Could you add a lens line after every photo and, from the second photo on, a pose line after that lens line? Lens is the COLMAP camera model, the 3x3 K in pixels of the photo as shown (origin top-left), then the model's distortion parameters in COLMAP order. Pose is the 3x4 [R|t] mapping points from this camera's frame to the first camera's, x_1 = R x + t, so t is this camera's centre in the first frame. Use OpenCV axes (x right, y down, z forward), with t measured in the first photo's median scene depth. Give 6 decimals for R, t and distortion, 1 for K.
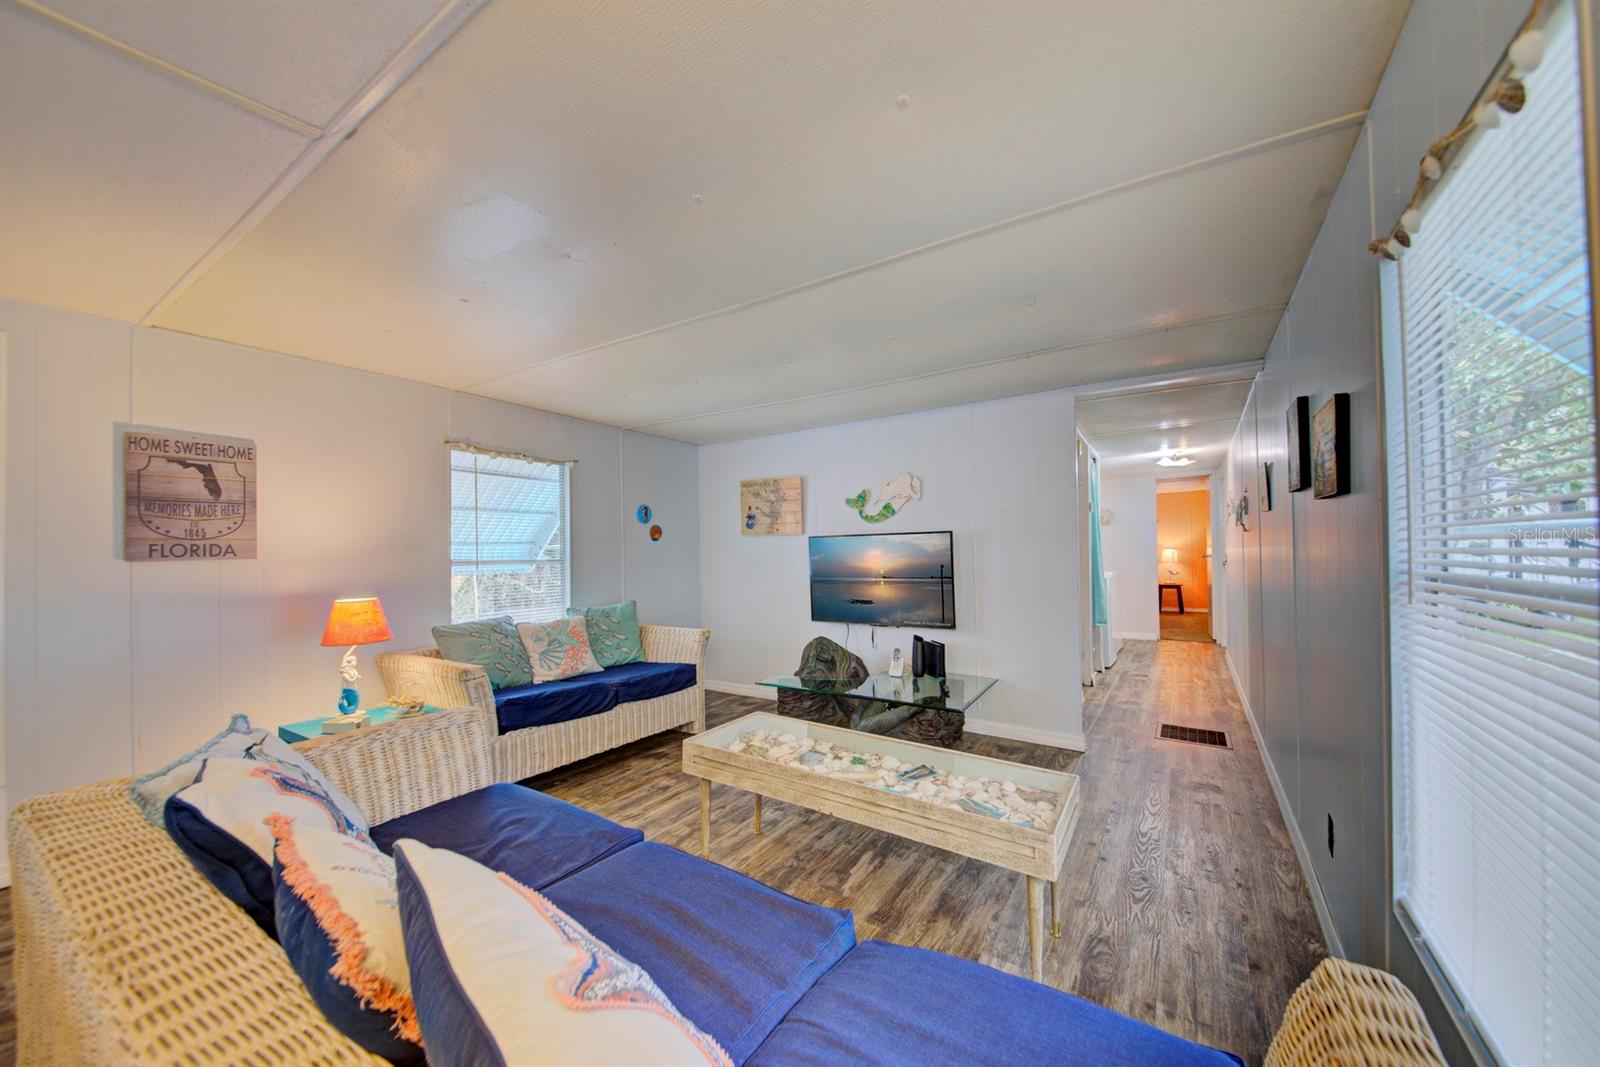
lens RADIAL K [[567.7, 0, 797.1], [0, 567.7, 545.4], [0, 0, 1]] dist [0.046397, -0.031833]
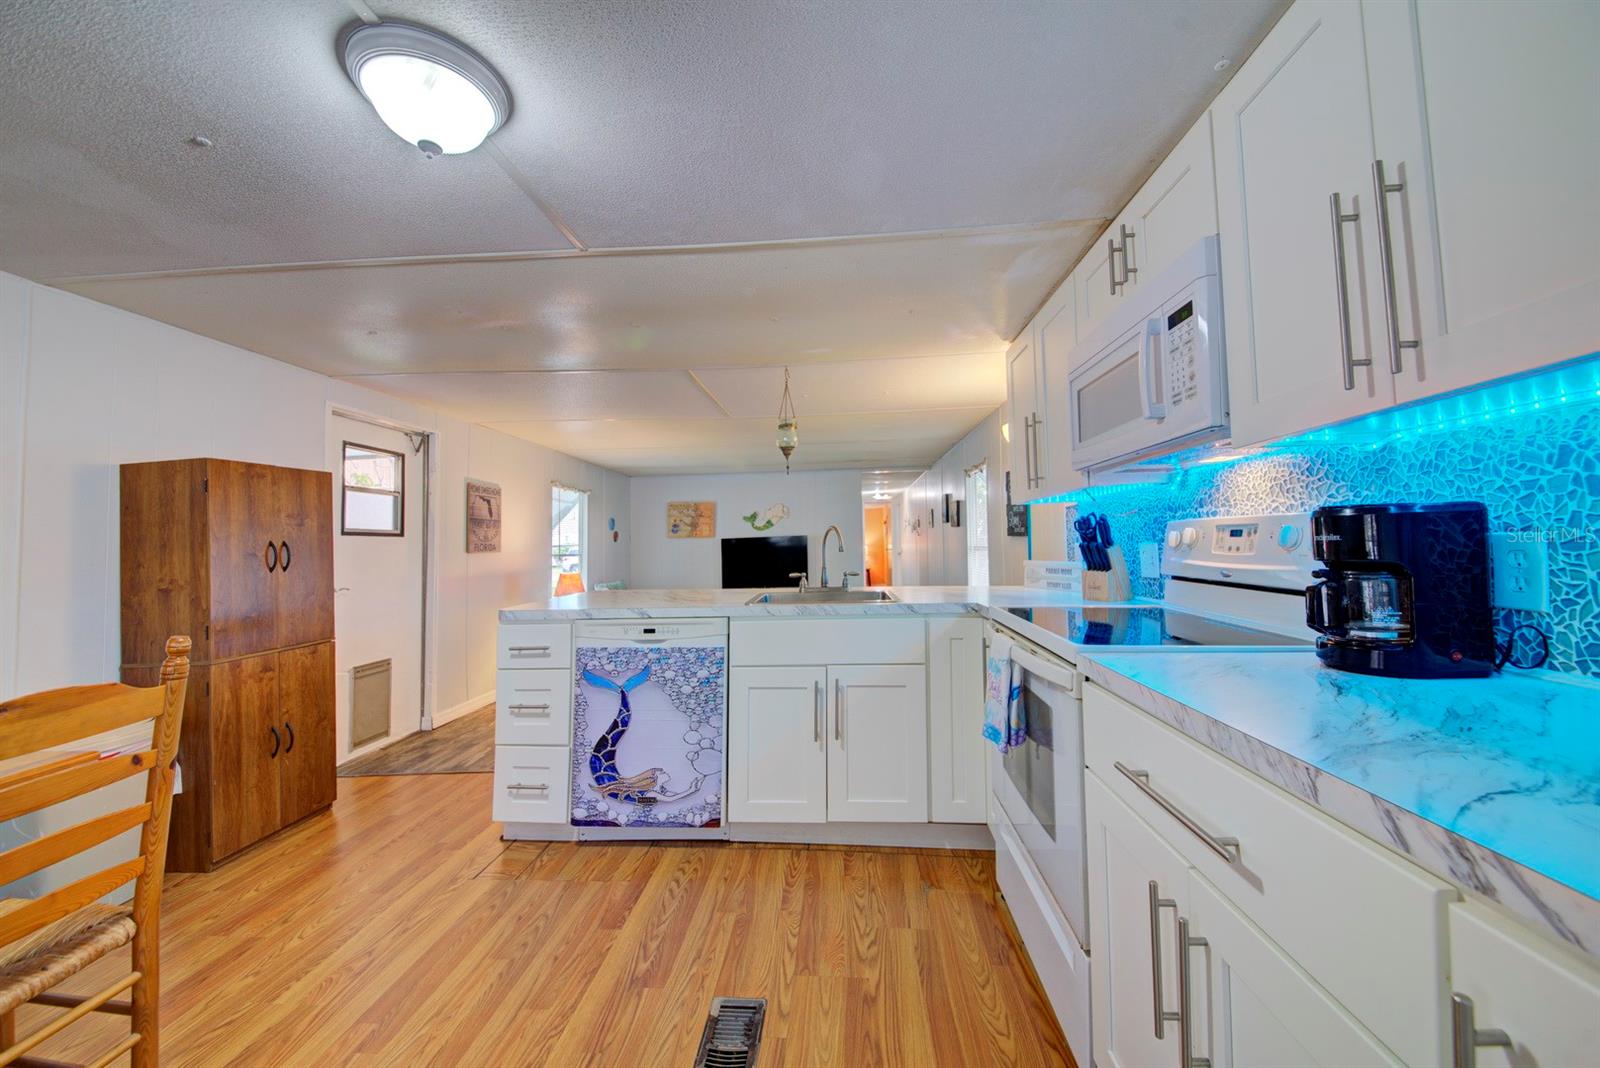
lens RADIAL K [[588.2, 0, 792.9], [0, 588.2, 506.9], [0, 0, 1]] dist [0.000380, -0.005317]
pose [[0.872135, 0.022238, 0.488760, -0.752461], [0.011522, 0.997756, -0.065956, 0.010241], [-0.489130, 0.063155, 0.869922, -0.729633]]
